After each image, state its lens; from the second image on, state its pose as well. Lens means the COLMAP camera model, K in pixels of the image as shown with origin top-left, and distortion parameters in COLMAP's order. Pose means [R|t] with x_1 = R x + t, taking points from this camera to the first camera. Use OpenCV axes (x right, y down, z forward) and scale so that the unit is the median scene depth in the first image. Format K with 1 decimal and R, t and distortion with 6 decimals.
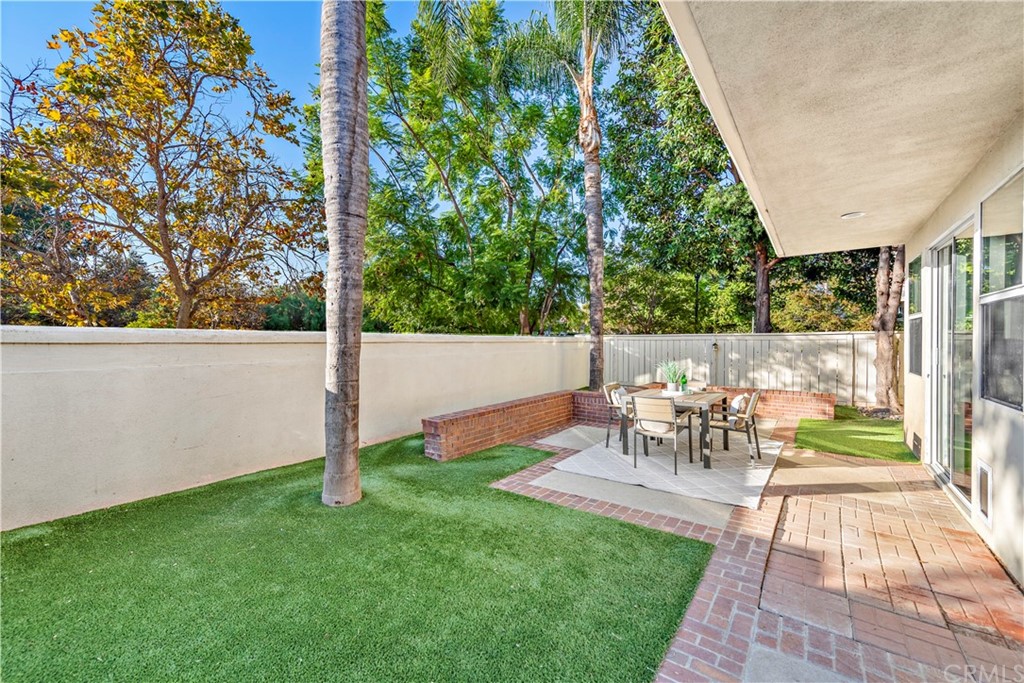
lens RADIAL K [[408.1, 0, 512.0], [0, 408.1, 341.5], [0, 0, 1]] dist [0.009608, -0.000564]
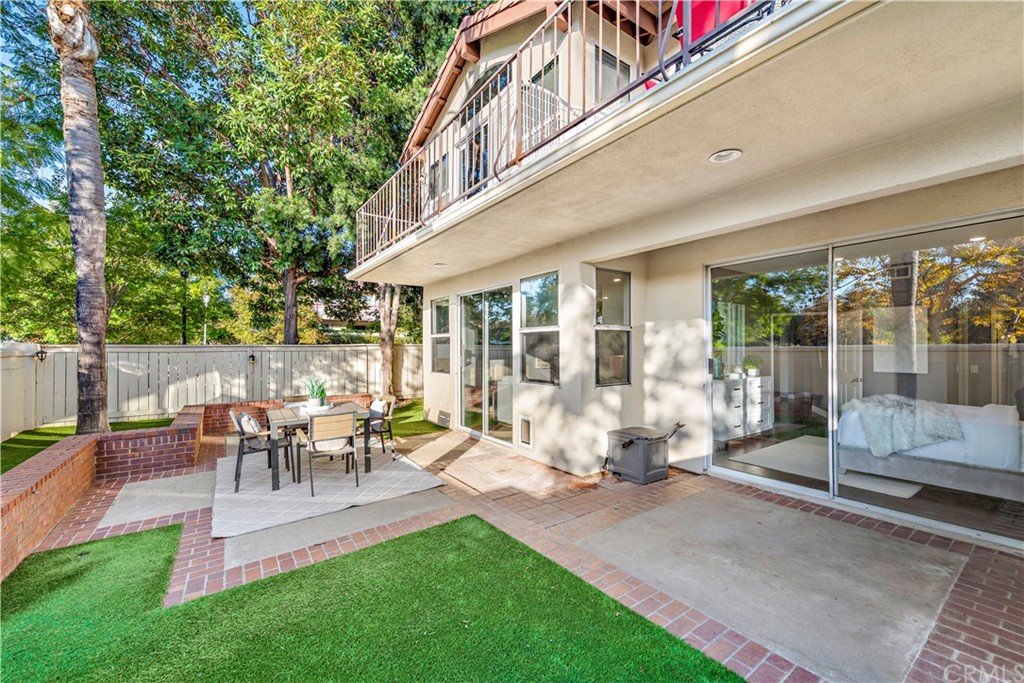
lens RADIAL K [[408.6, 0, 511.8], [0, 408.6, 345.2], [0, 0, 1]] dist [0.012049, -0.000355]
pose [[0.303415, 0.002264, 0.952856, -0.445350], [0.008321, 0.999953, -0.005026, -0.015407], [-0.952822, 0.009453, 0.303382, 0.321139]]
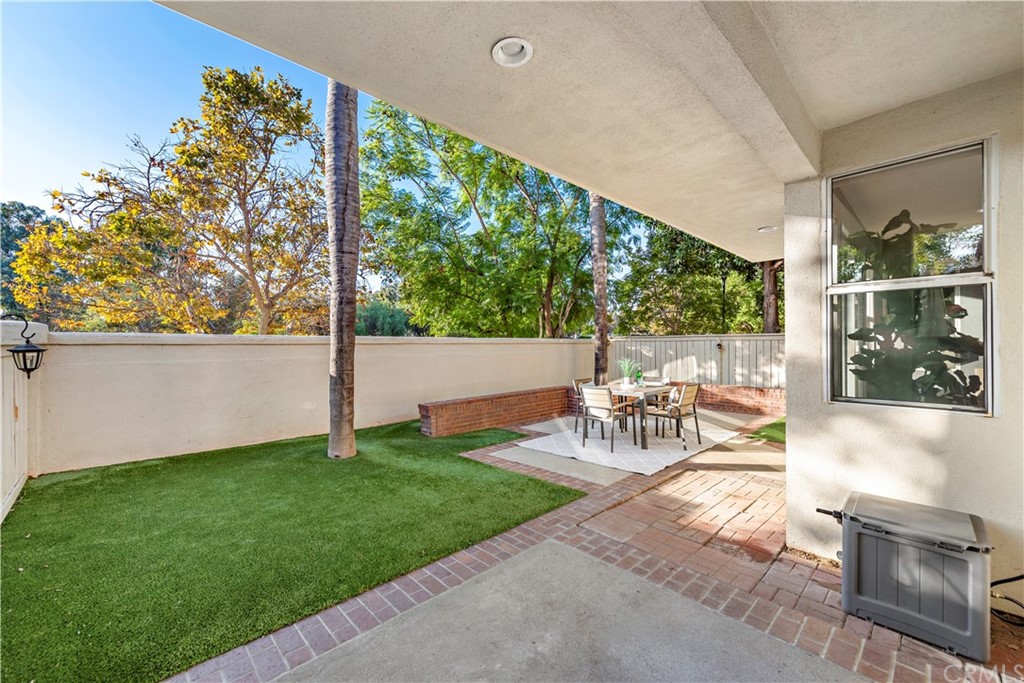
lens RADIAL K [[405.3, 0, 512.0], [0, 405.3, 341.5], [0, 0, 1]] dist [0.011735, 0.000010]
pose [[0.986614, -0.006762, -0.162930, 0.304088], [0.005465, 0.999950, -0.008407, 0.009596], [0.162979, 0.007404, 0.986602, -0.217950]]
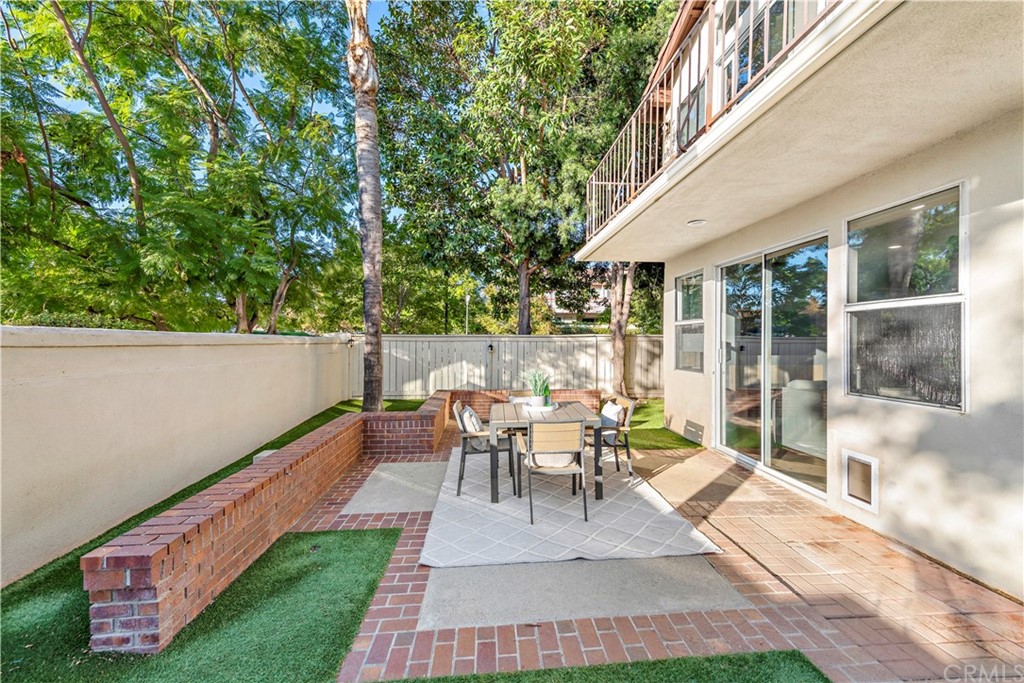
lens RADIAL K [[401.2, 0, 512.7], [0, 401.2, 339.7], [0, 0, 1]] dist [0.018950, -0.005353]
pose [[0.751804, 0.003088, 0.659380, -0.191302], [-0.000067, 0.999989, -0.004608, -0.005390], [-0.659387, 0.003420, 0.751796, 0.521759]]
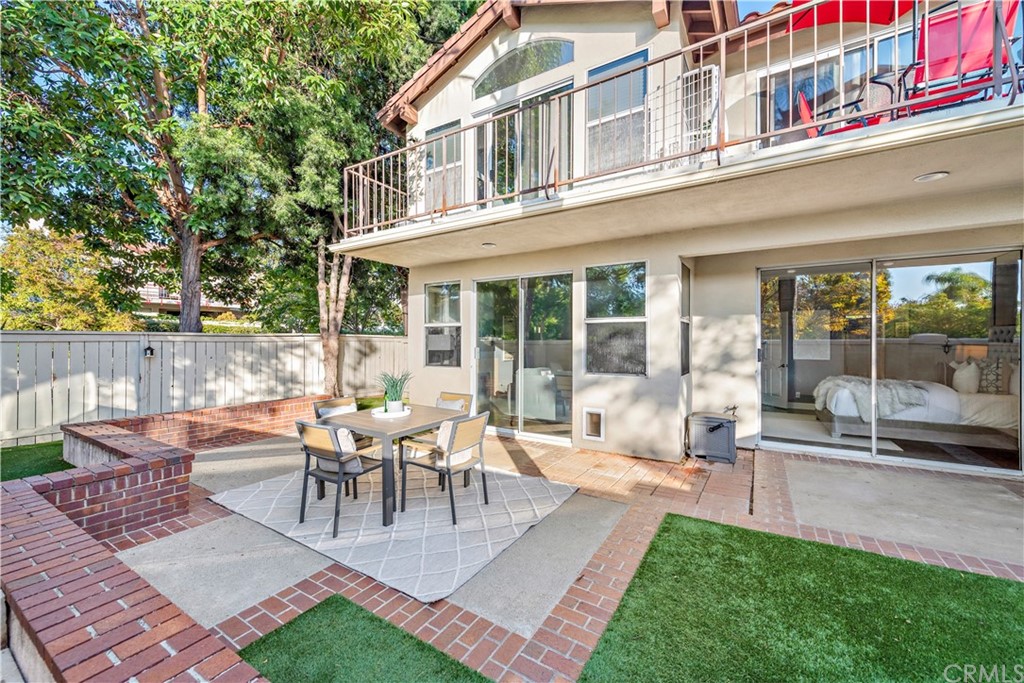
lens RADIAL K [[401.2, 0, 512.7], [0, 401.2, 339.7], [0, 0, 1]] dist [0.018950, -0.005353]
pose [[-0.092103, 0.006518, 0.995728, -0.417318], [0.002788, 0.999976, -0.006288, -0.003067], [-0.995746, 0.002197, -0.092119, 1.009013]]
